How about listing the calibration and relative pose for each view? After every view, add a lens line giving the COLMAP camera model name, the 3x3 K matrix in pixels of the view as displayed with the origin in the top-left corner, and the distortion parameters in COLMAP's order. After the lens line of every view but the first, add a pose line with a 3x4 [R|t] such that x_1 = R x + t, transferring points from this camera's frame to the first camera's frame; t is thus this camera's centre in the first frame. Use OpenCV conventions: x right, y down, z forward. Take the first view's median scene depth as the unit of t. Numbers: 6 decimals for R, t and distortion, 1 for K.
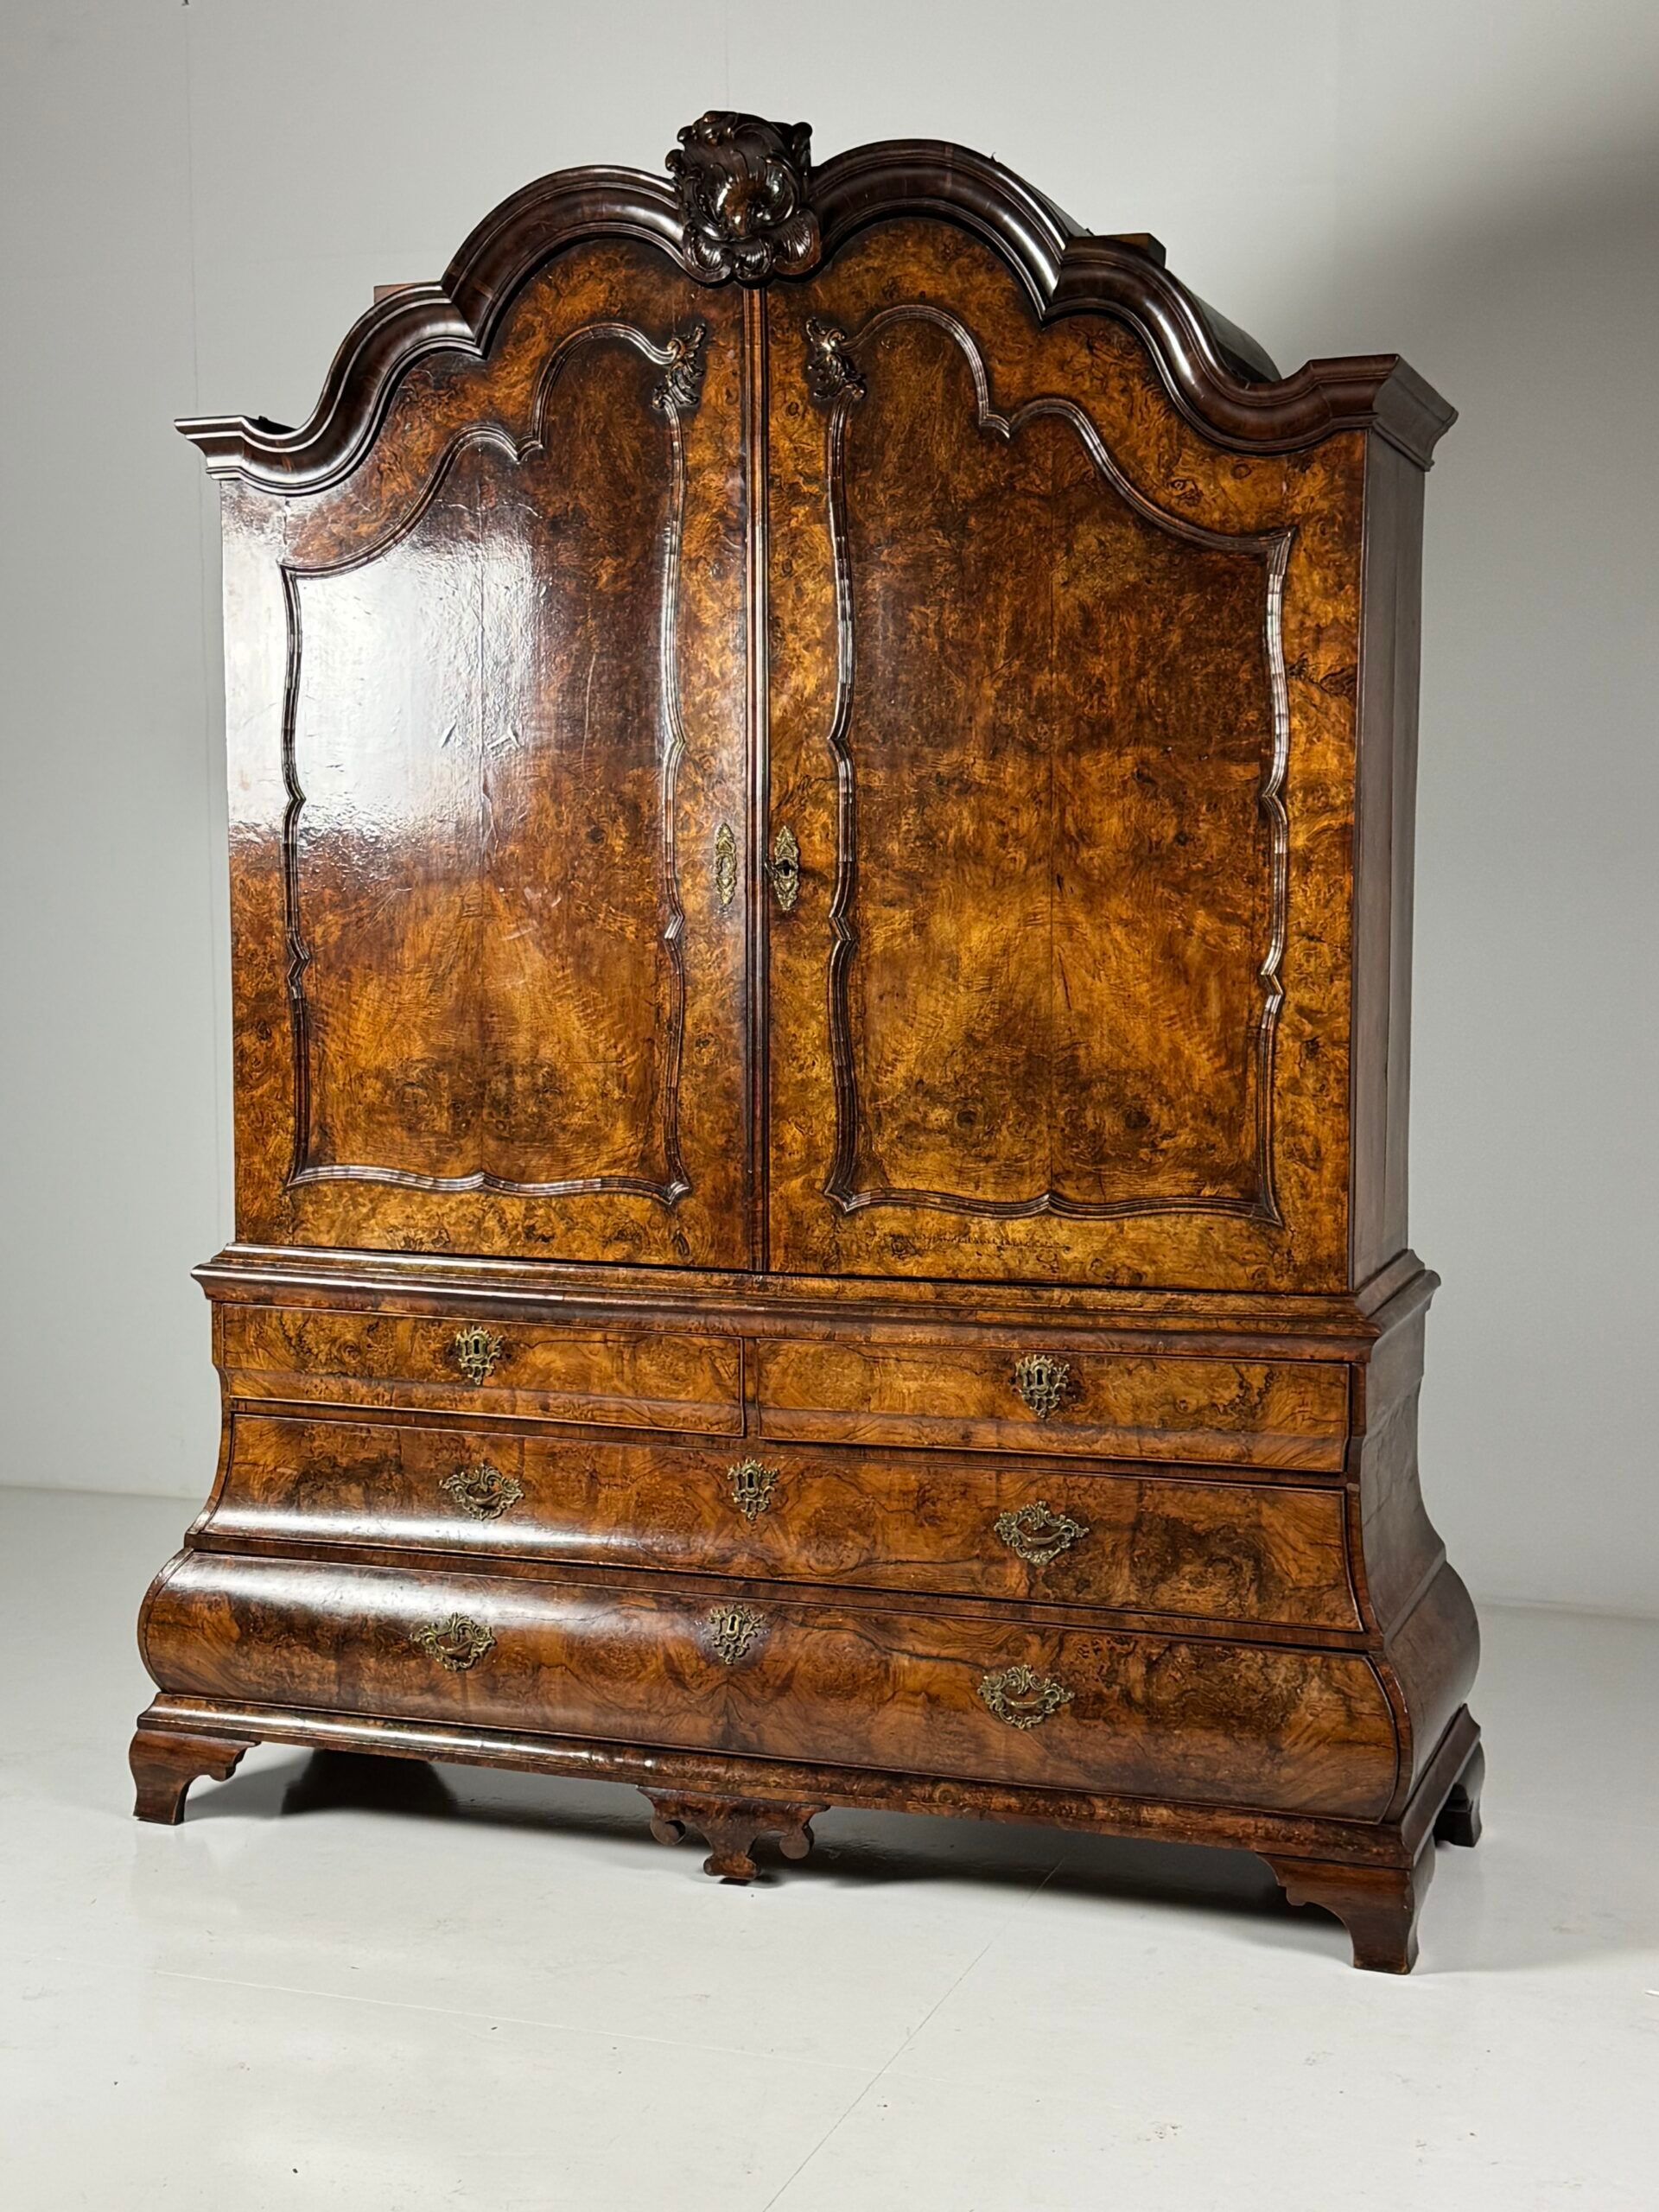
lens RADIAL K [[3056.0, 0, 826.1], [0, 3056.0, 1130.8], [0, 0, 1]] dist [0.172958, -0.308210]
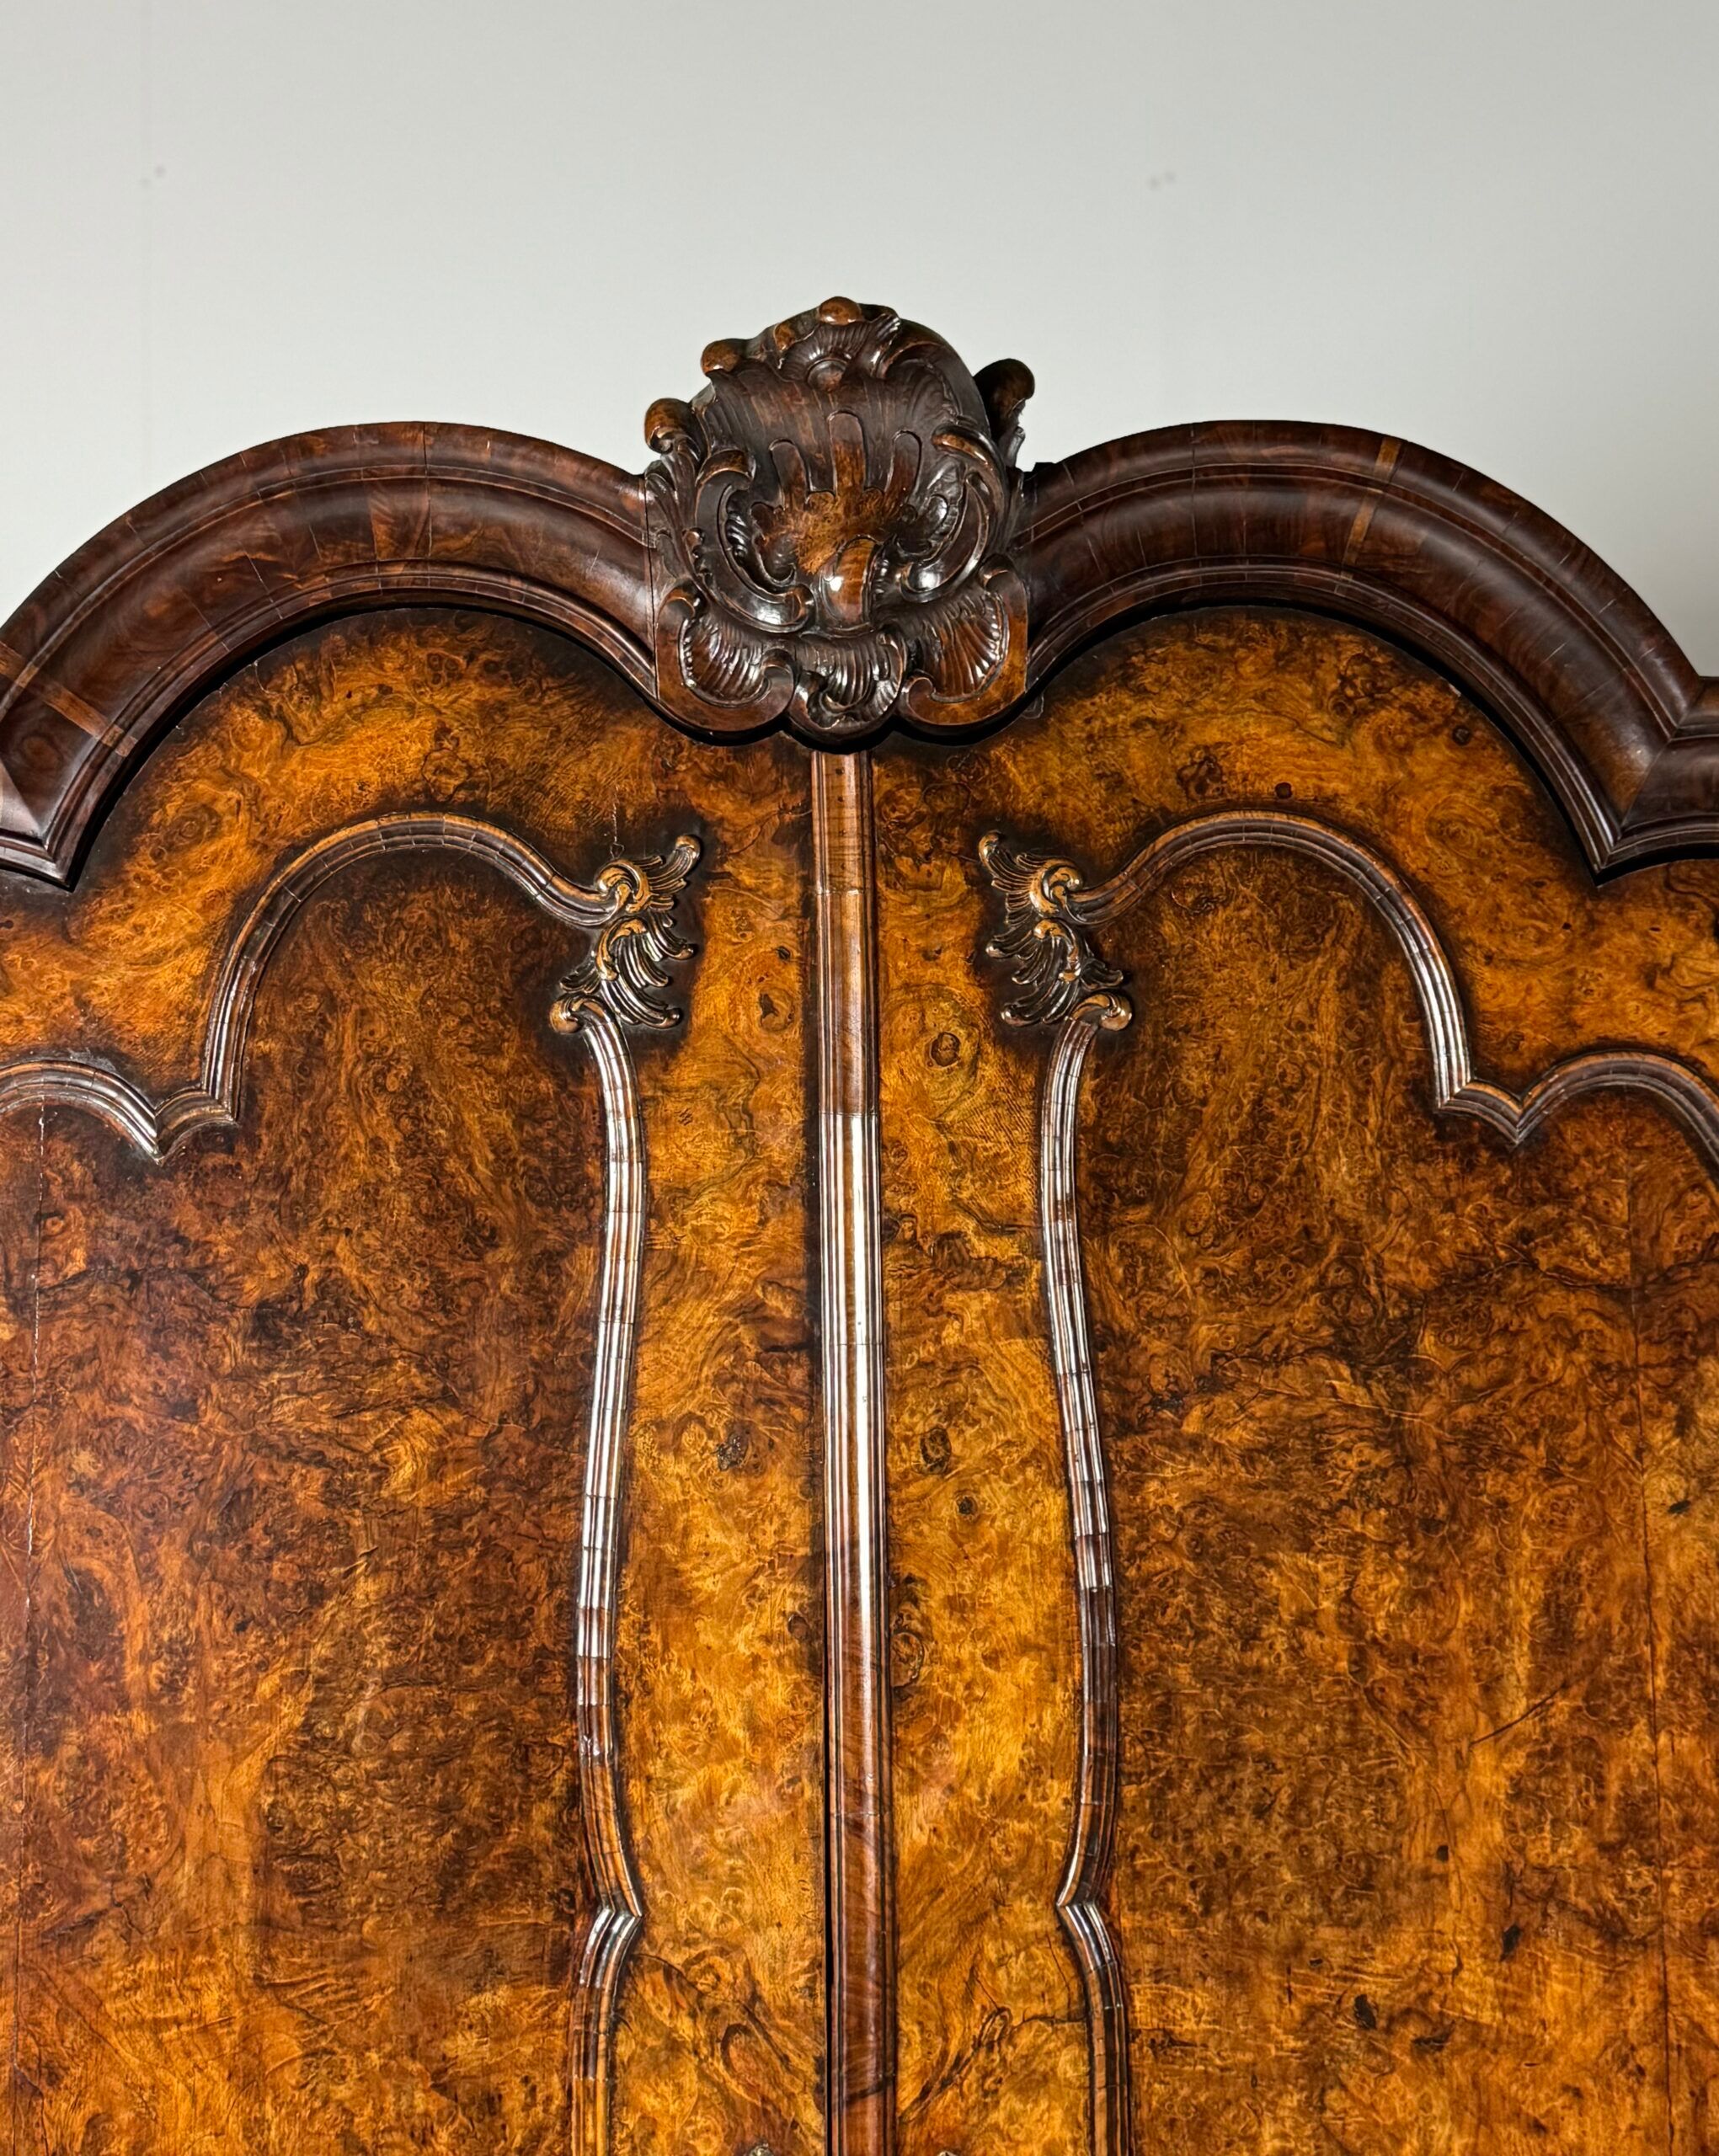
lens RADIAL K [[2808.4, 0, 854.8], [0, 2808.4, 1018.5], [0, 0, 1]] dist [0.211957, -0.498109]
pose [[0.929440, 0.019932, 0.368435, -0.154509], [0.043504, 0.985655, -0.163069, -0.180800], [-0.366400, 0.167591, 0.915240, 0.677652]]
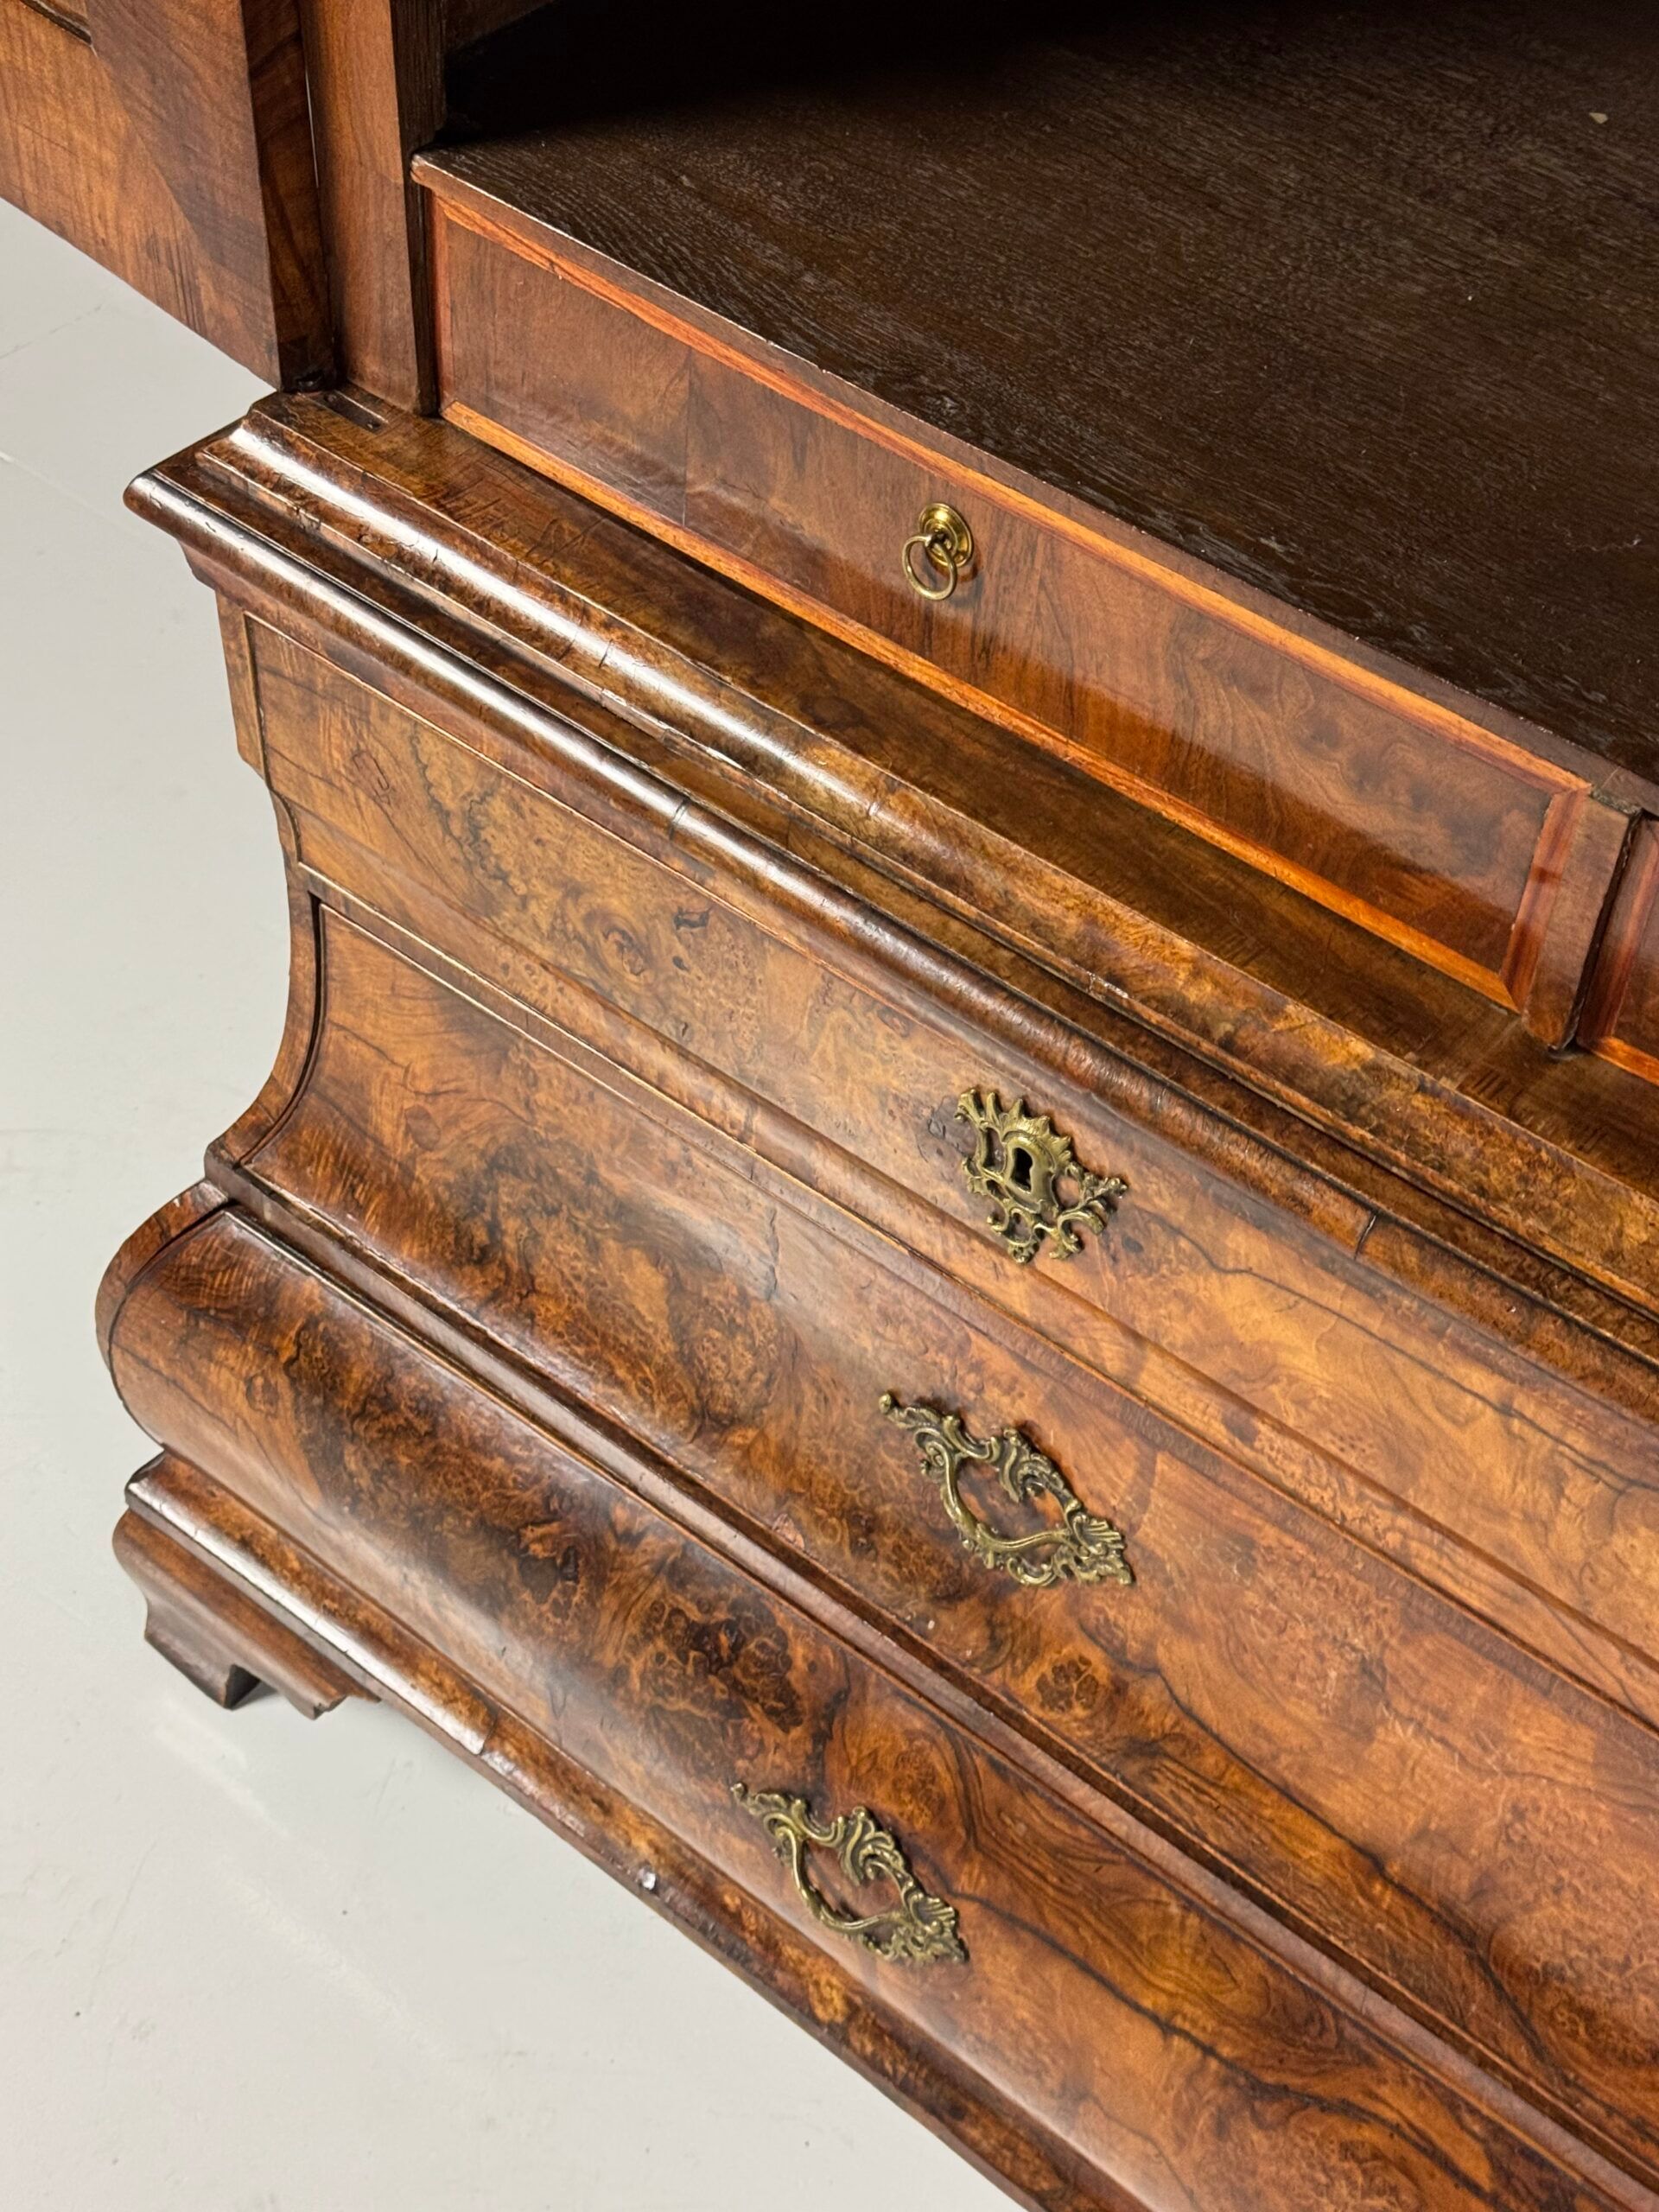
lens RADIAL K [[3097.2, 0, 837.6], [0, 3097.2, 1130.6], [0, 0, 1]] dist [0.189587, -0.413404]
pose [[0.937479, 0.272295, -0.216770, -0.077491], [-0.063818, 0.746752, 0.662034, -0.110008], [0.342142, -0.606809, 0.717442, 0.860054]]
